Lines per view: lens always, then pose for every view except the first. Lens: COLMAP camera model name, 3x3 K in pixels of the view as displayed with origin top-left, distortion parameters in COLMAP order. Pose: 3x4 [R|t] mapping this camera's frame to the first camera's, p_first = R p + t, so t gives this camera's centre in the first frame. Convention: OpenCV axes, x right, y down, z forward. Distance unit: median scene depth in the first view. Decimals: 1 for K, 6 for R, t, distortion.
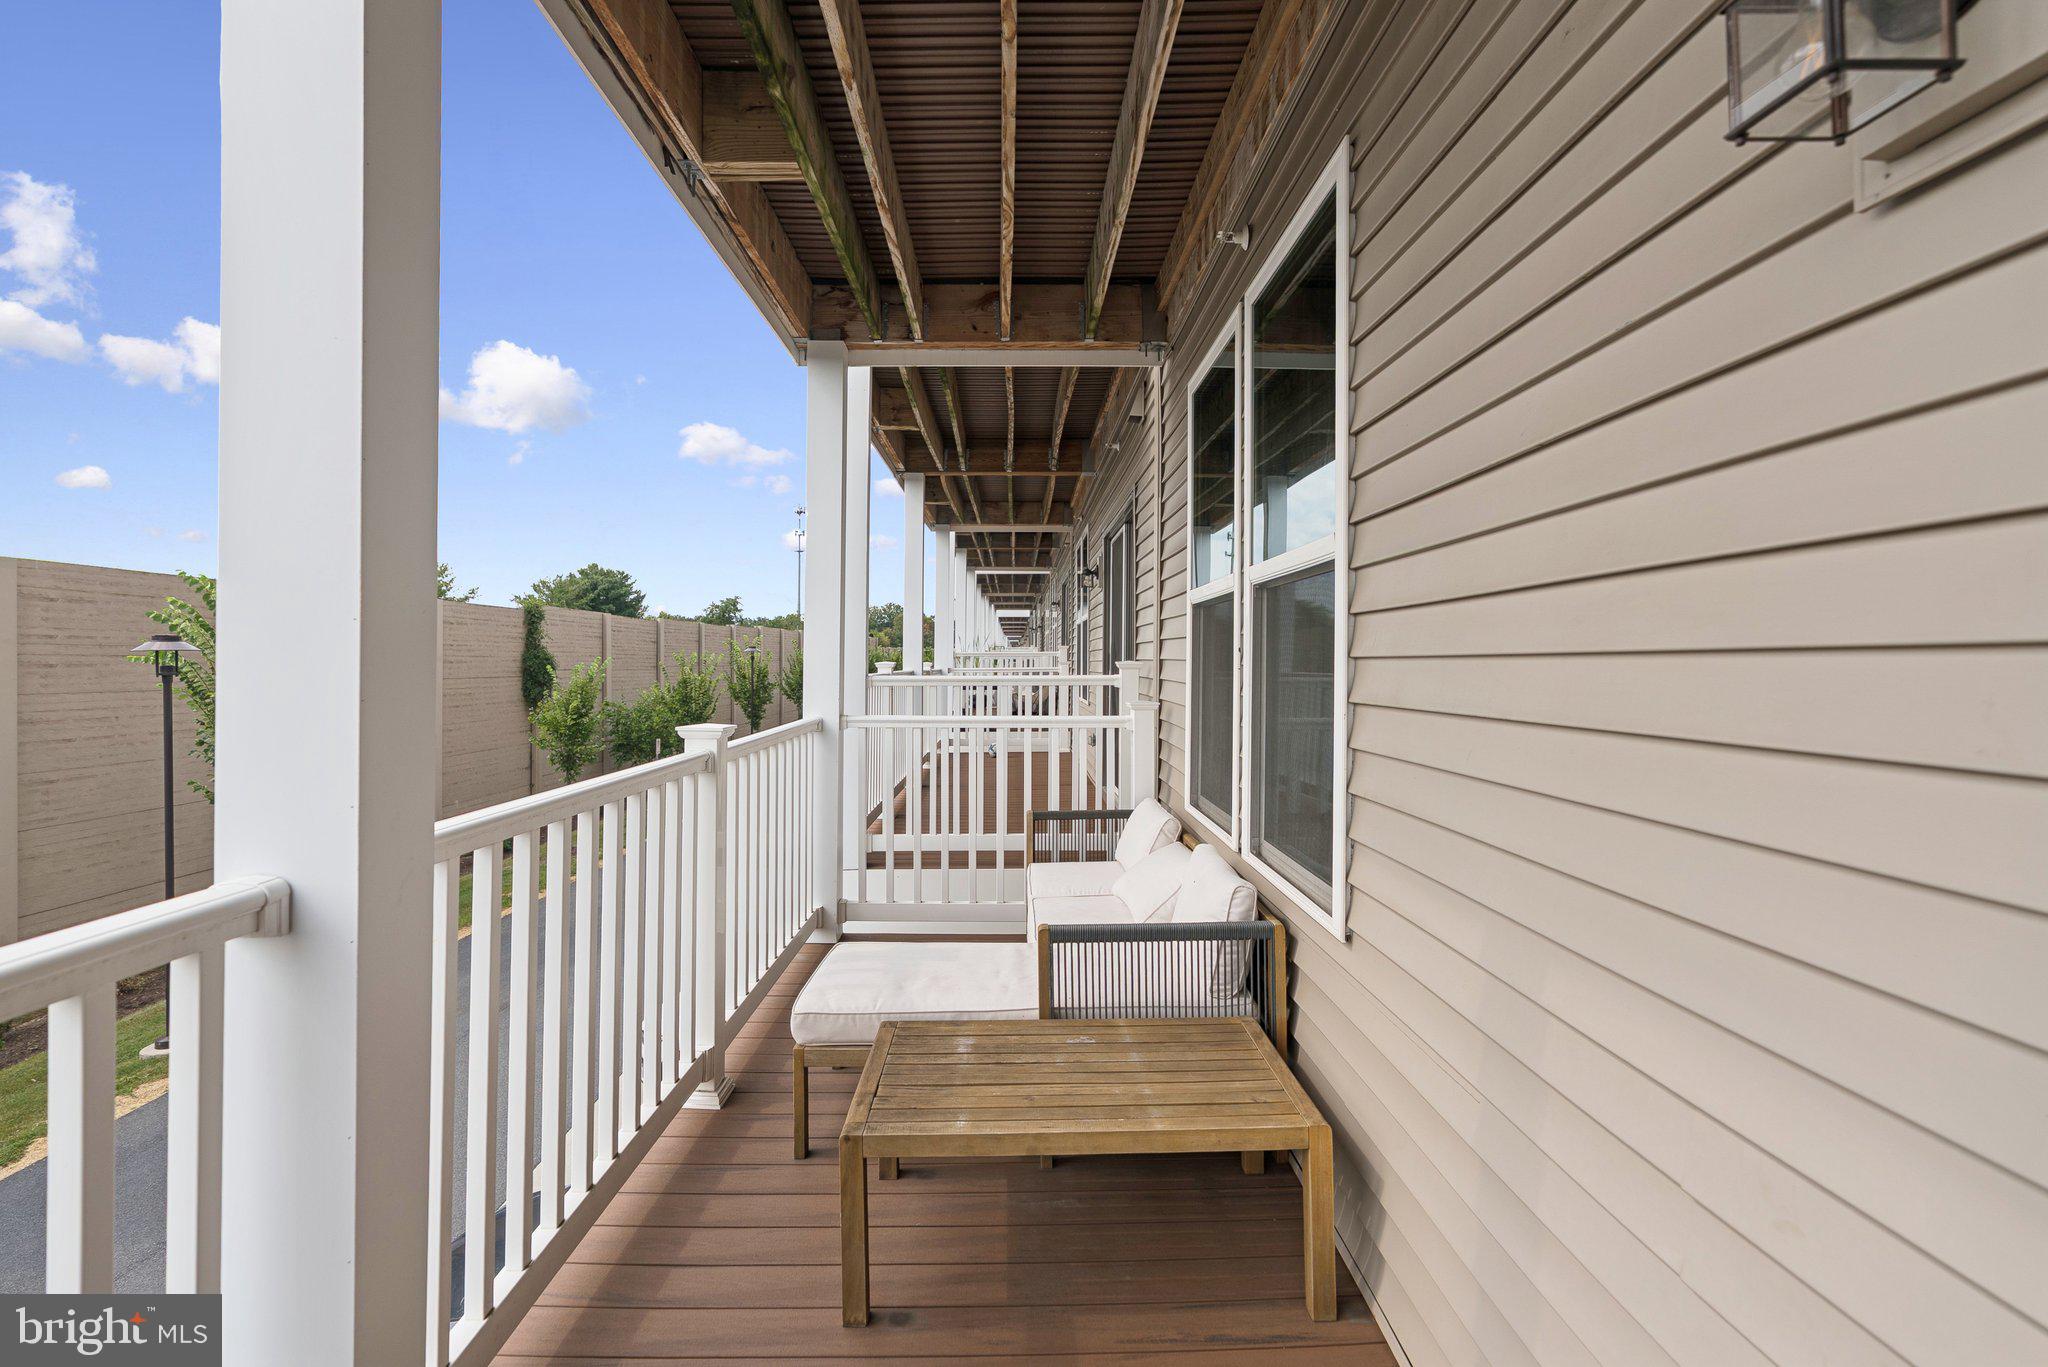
lens RADIAL K [[941.1, 0, 1021.5], [0, 941.1, 676.8], [0, 0, 1]] dist [-0.010619, 0.004991]
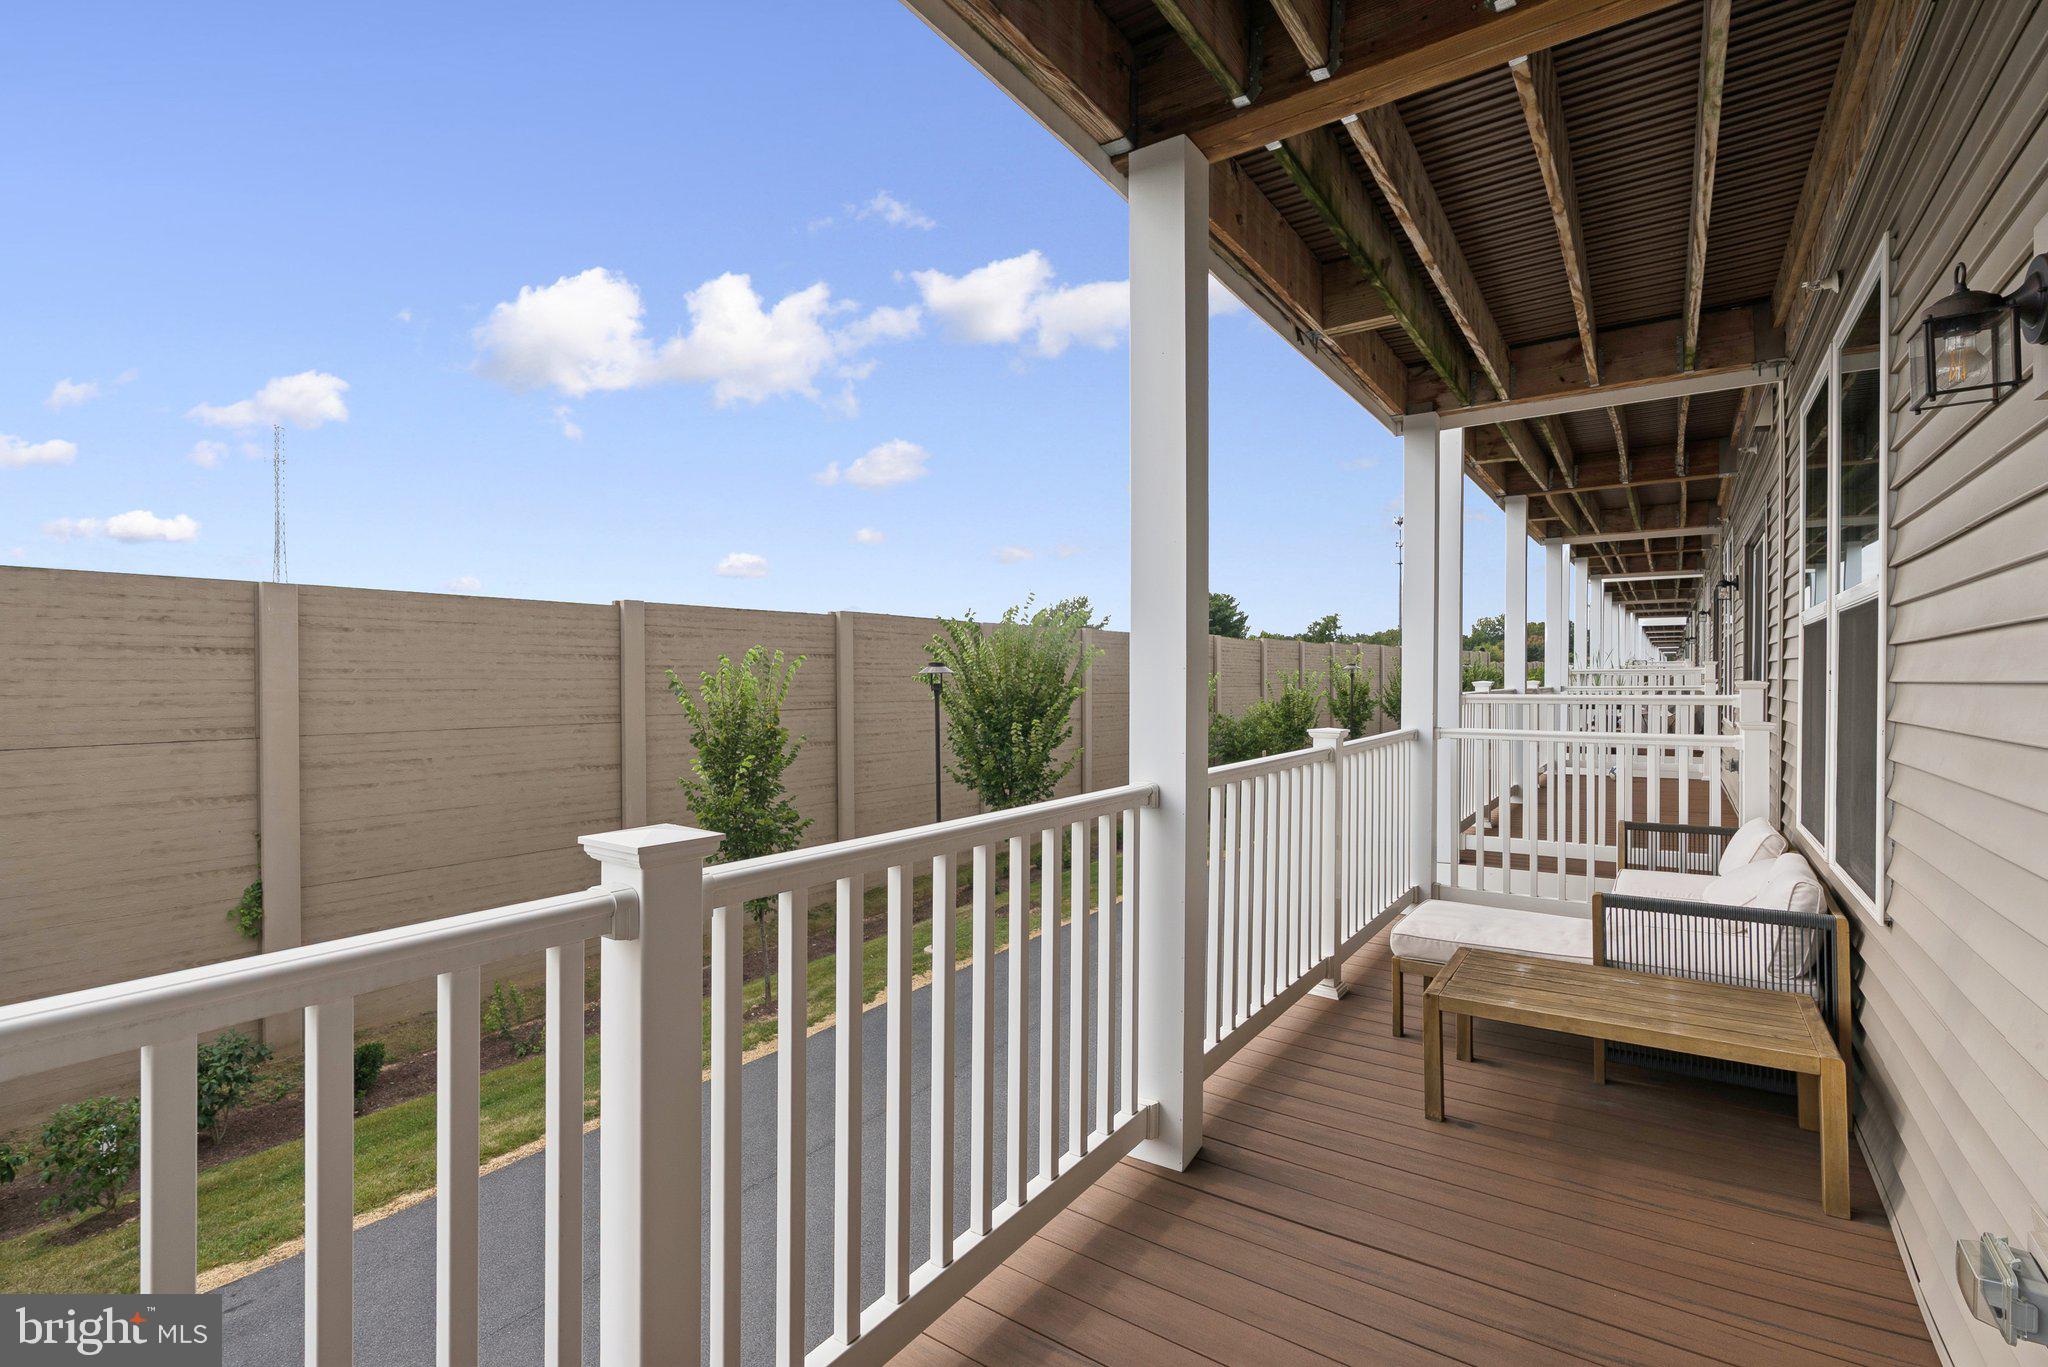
lens RADIAL K [[941.1, 0, 1017.4], [0, 941.1, 671.8], [0, 0, 1]] dist [-0.010619, 0.004991]
pose [[0.814333, -0.007803, -0.580345, 0.092901], [-0.005408, 0.999764, -0.021031, -0.002054], [0.580372, 0.020264, 0.814099, -0.372081]]
